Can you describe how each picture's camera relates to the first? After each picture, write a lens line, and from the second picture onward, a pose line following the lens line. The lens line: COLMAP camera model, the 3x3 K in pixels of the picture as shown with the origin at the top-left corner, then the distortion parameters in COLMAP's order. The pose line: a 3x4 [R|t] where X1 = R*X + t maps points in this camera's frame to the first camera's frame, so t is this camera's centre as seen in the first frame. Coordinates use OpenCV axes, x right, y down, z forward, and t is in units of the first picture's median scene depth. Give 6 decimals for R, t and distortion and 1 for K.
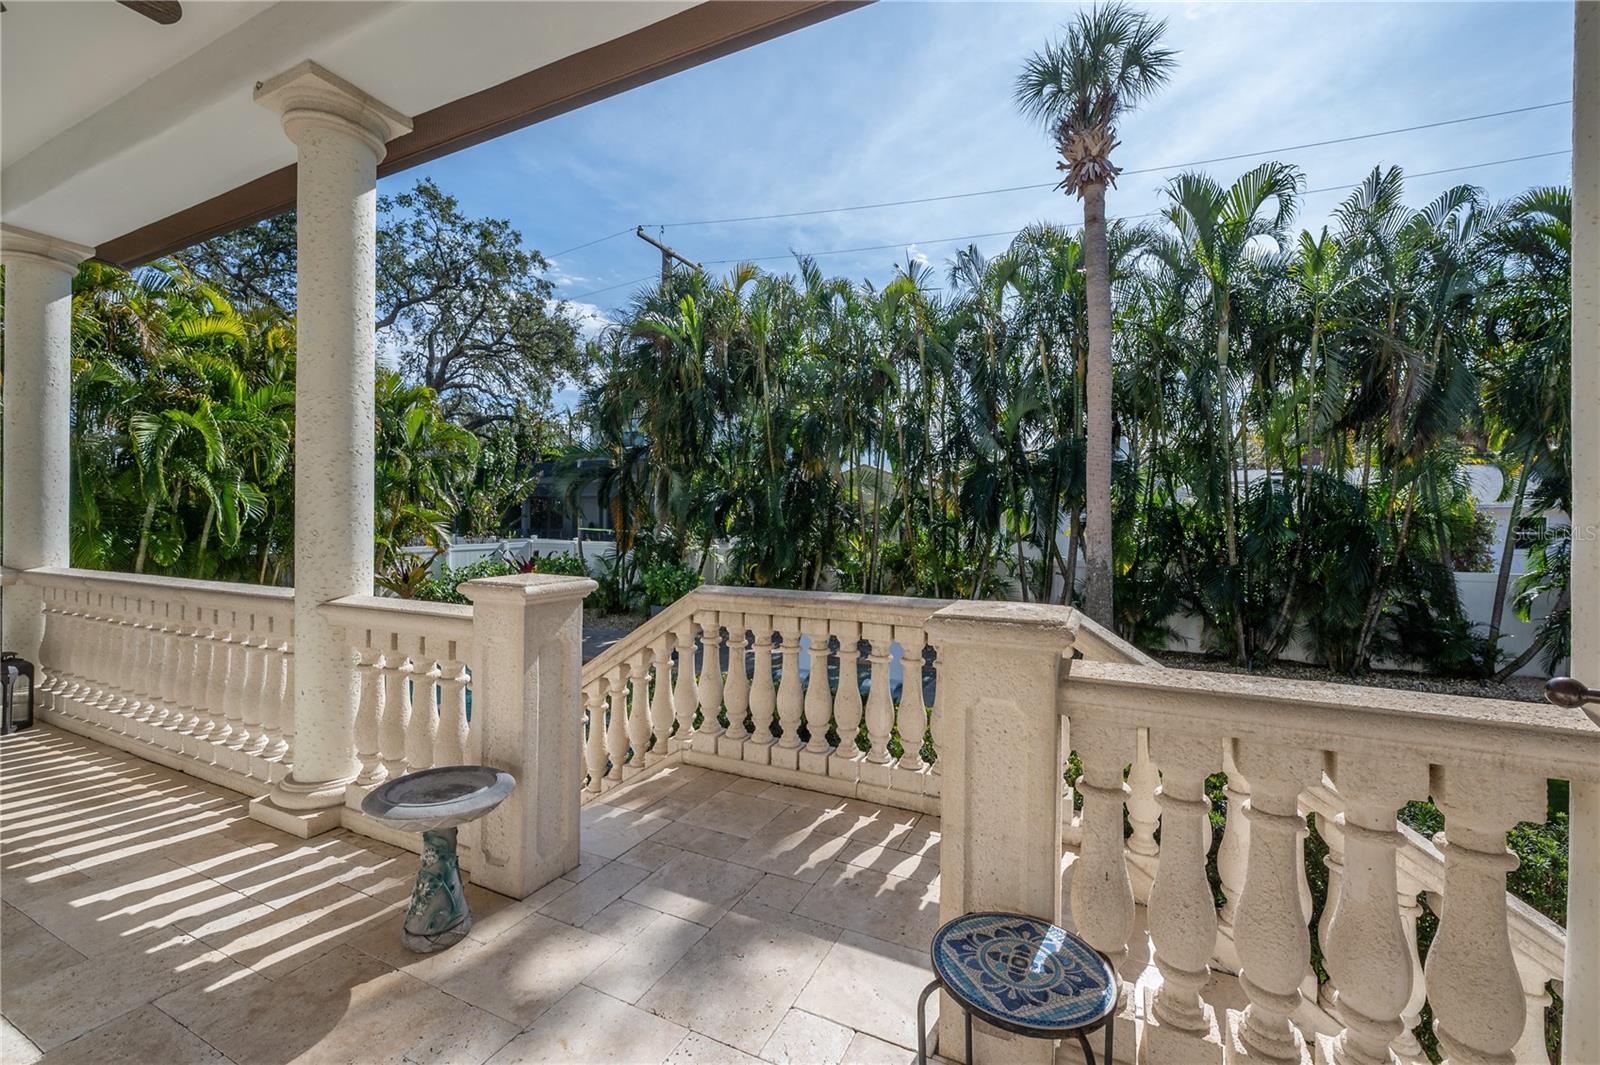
lens RADIAL K [[654.4, 0, 800.0], [0, 654.4, 532.5], [0, 0, 1]] dist [-0.001991, -0.000226]
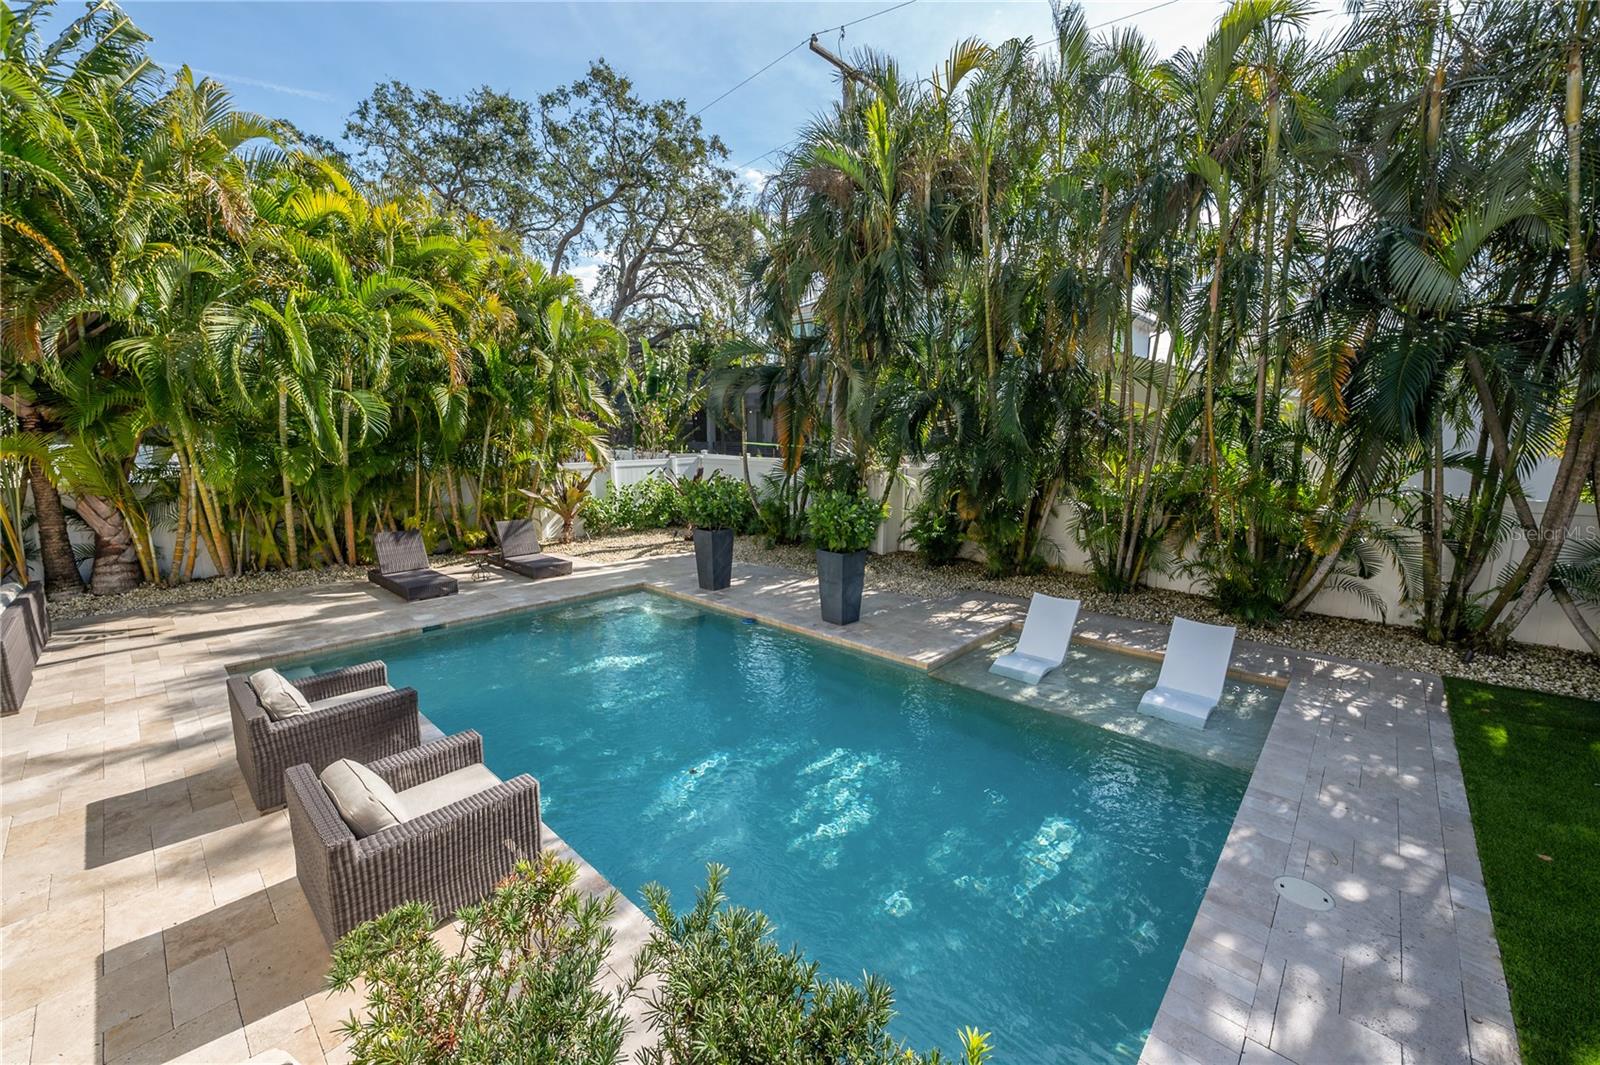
lens RADIAL K [[632.7, 0, 799.7], [0, 632.7, 536.2], [0, 0, 1]] dist [0.000490, -0.000024]
pose [[0.958705, 0.041710, -0.281327, -0.038112], [-0.000740, 0.989550, 0.144189, -0.005150], [0.284401, -0.138027, 0.948717, 0.263237]]
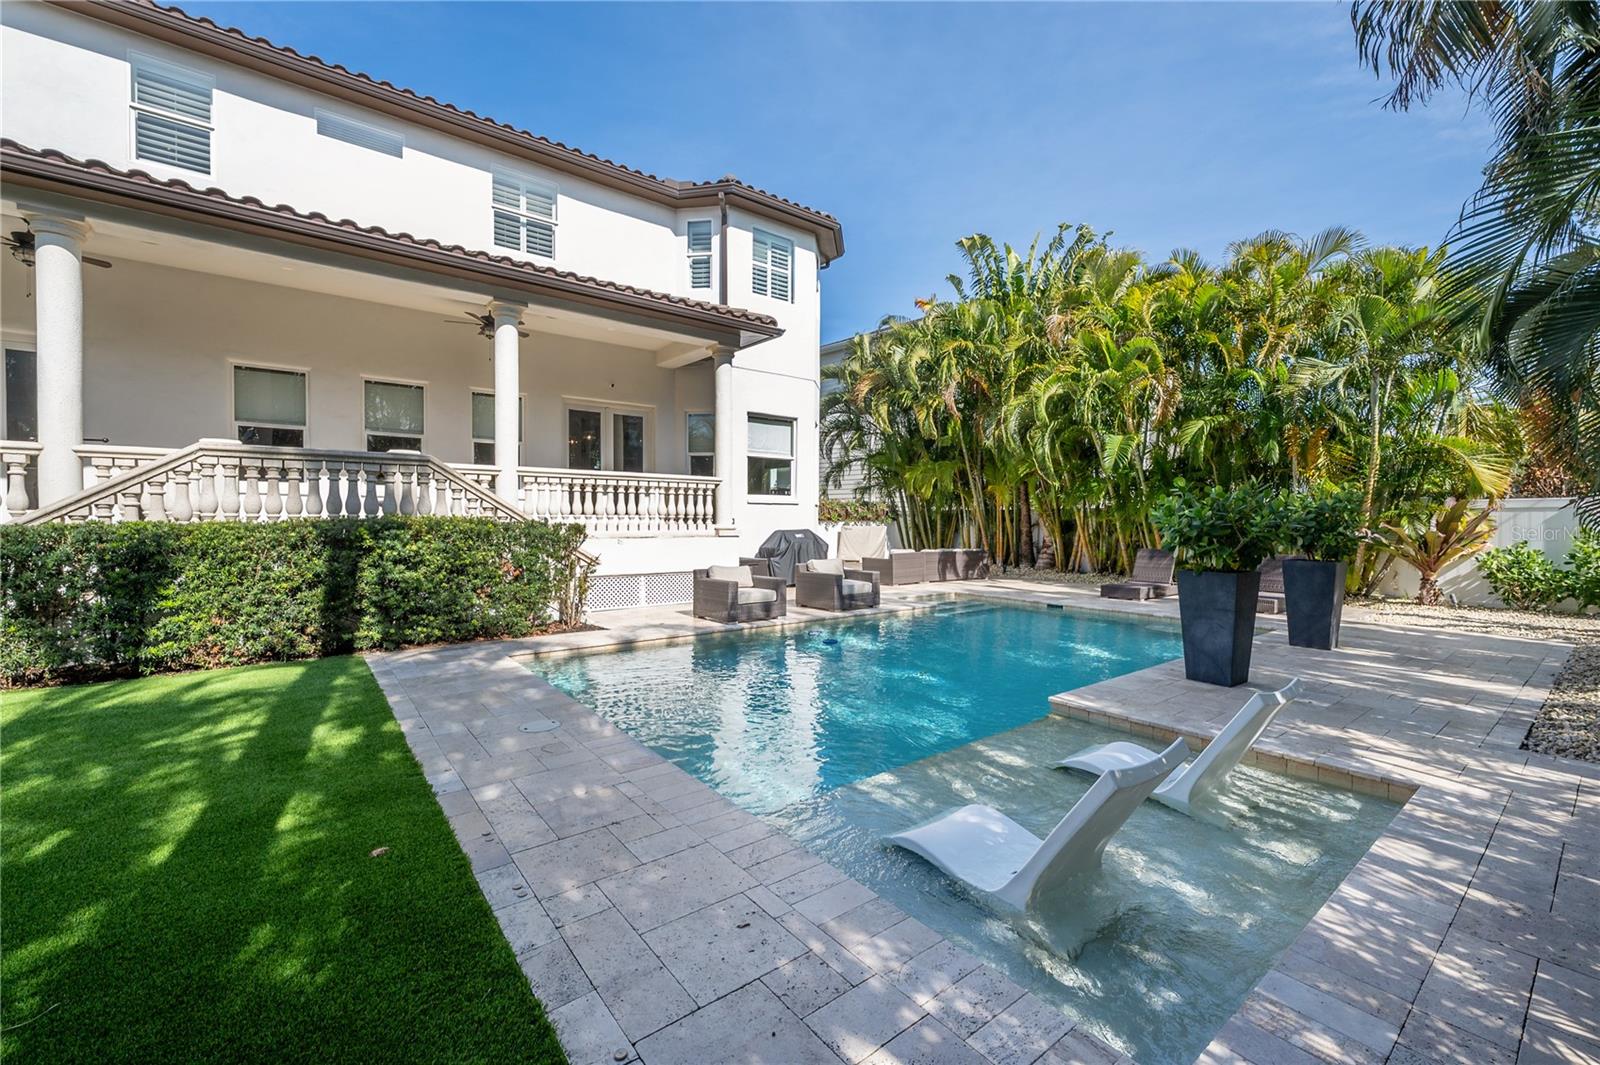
lens RADIAL K [[654.4, 0, 800.0], [0, 654.4, 532.5], [0, 0, 1]] dist [-0.001991, -0.000226]
pose [[-0.436731, 0.008040, -0.899556, 0.306030], [-0.022172, 0.999560, 0.019698, 0.066222], [0.899319, 0.028548, -0.436361, 0.774097]]
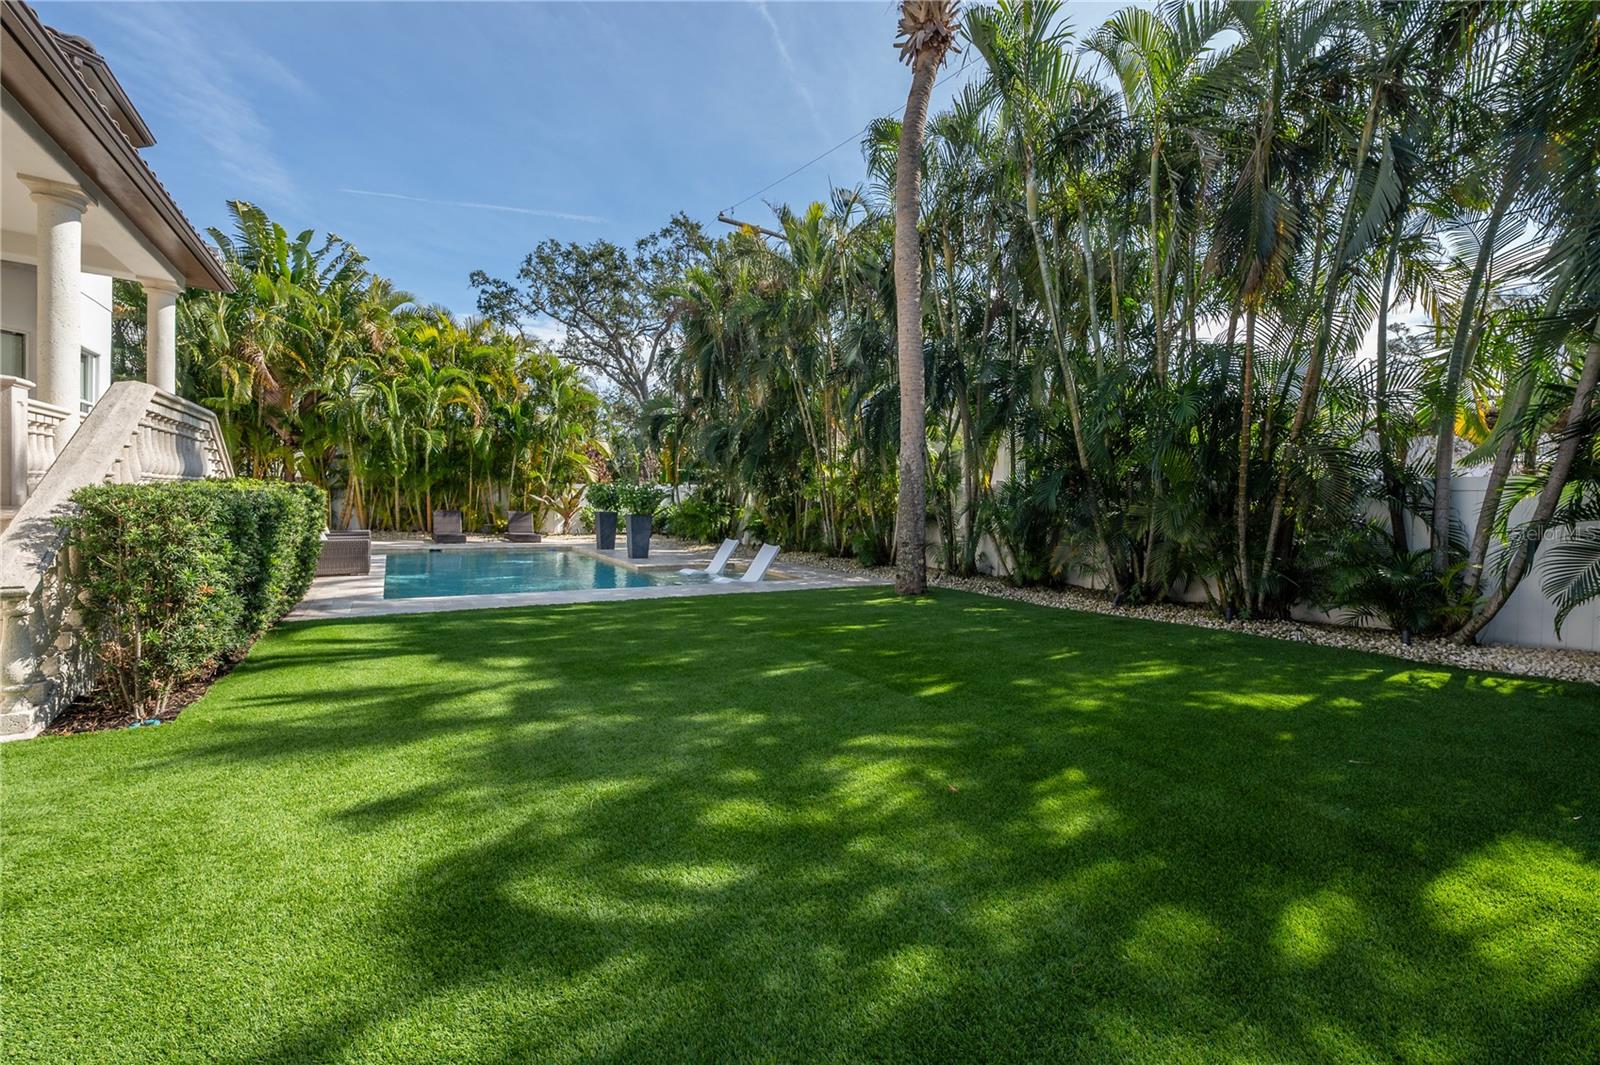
lens RADIAL K [[642.9, 0, 791.3], [0, 642.9, 525.3], [0, 0, 1]] dist [-0.000625, 0.000002]
pose [[0.849292, 0.032887, -0.526898, 0.568756], [-0.029607, 0.999454, 0.014659, 0.086143], [0.527092, 0.003150, 0.849802, 0.097248]]
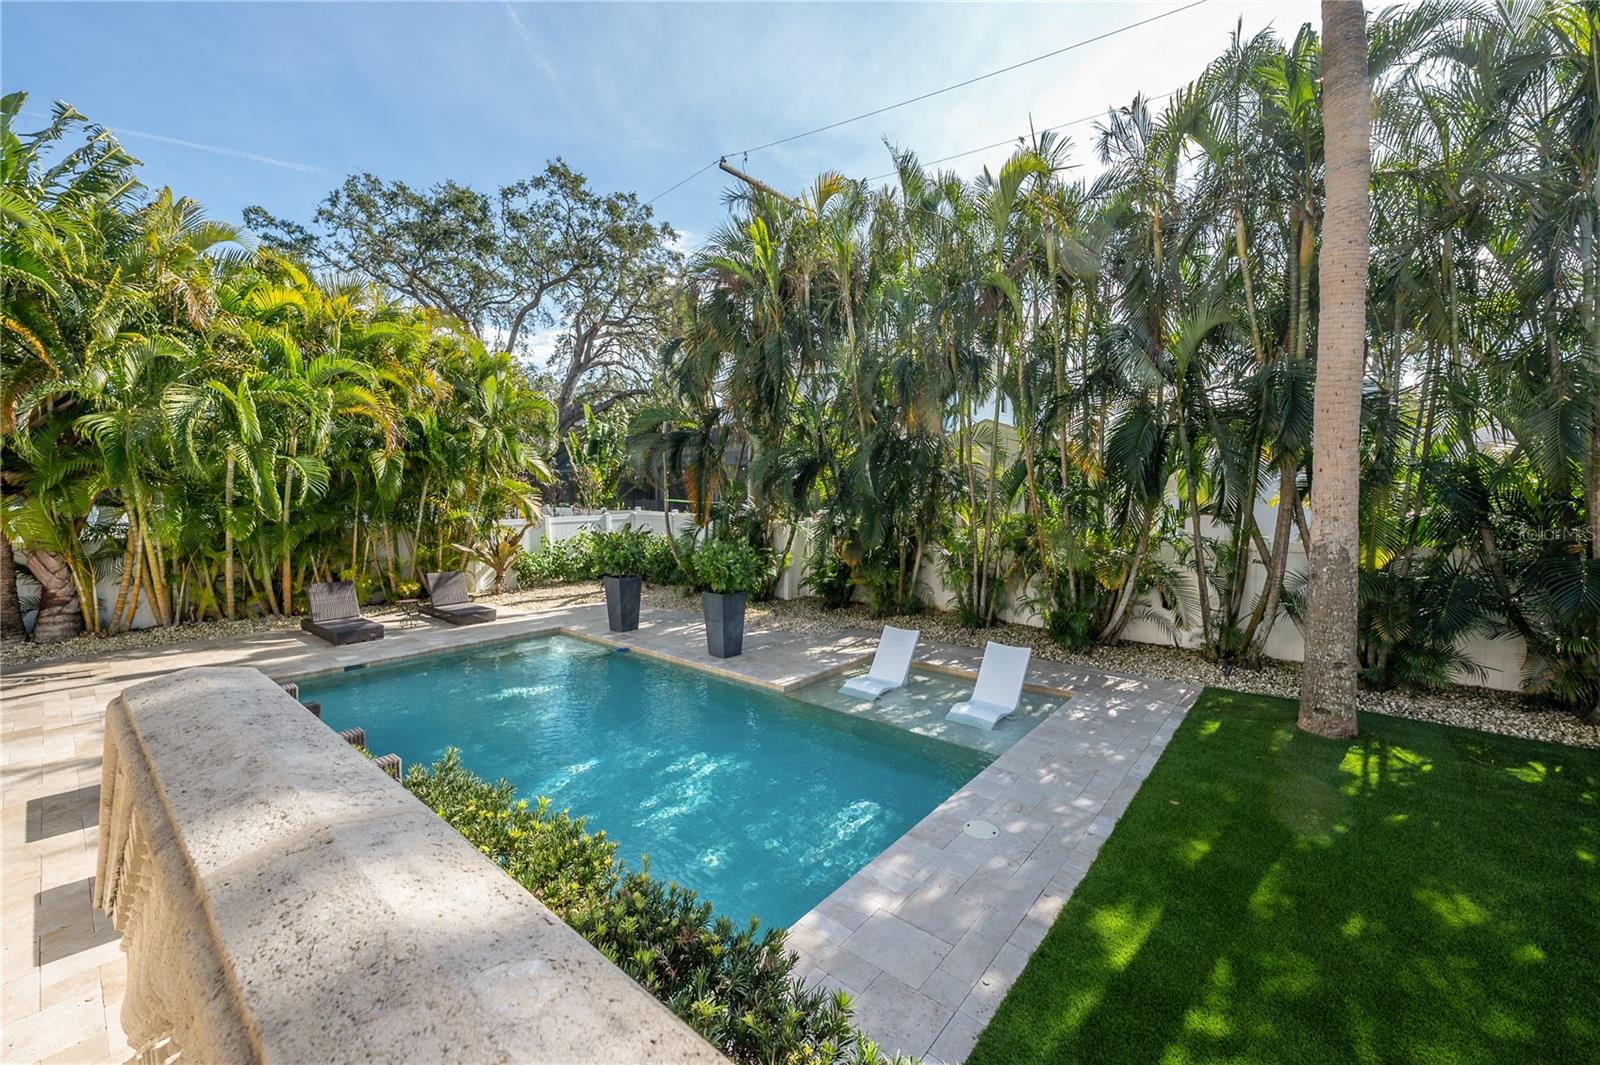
lens RADIAL K [[634.1, 0, 796.0], [0, 634.1, 528.2], [0, 0, 1]] dist [-0.000922, 0.000171]
pose [[0.970082, 0.004388, -0.242738, 0.070839], [0.006189, 0.999065, 0.042793, -0.003836], [0.242699, -0.043015, 0.969147, 0.197463]]
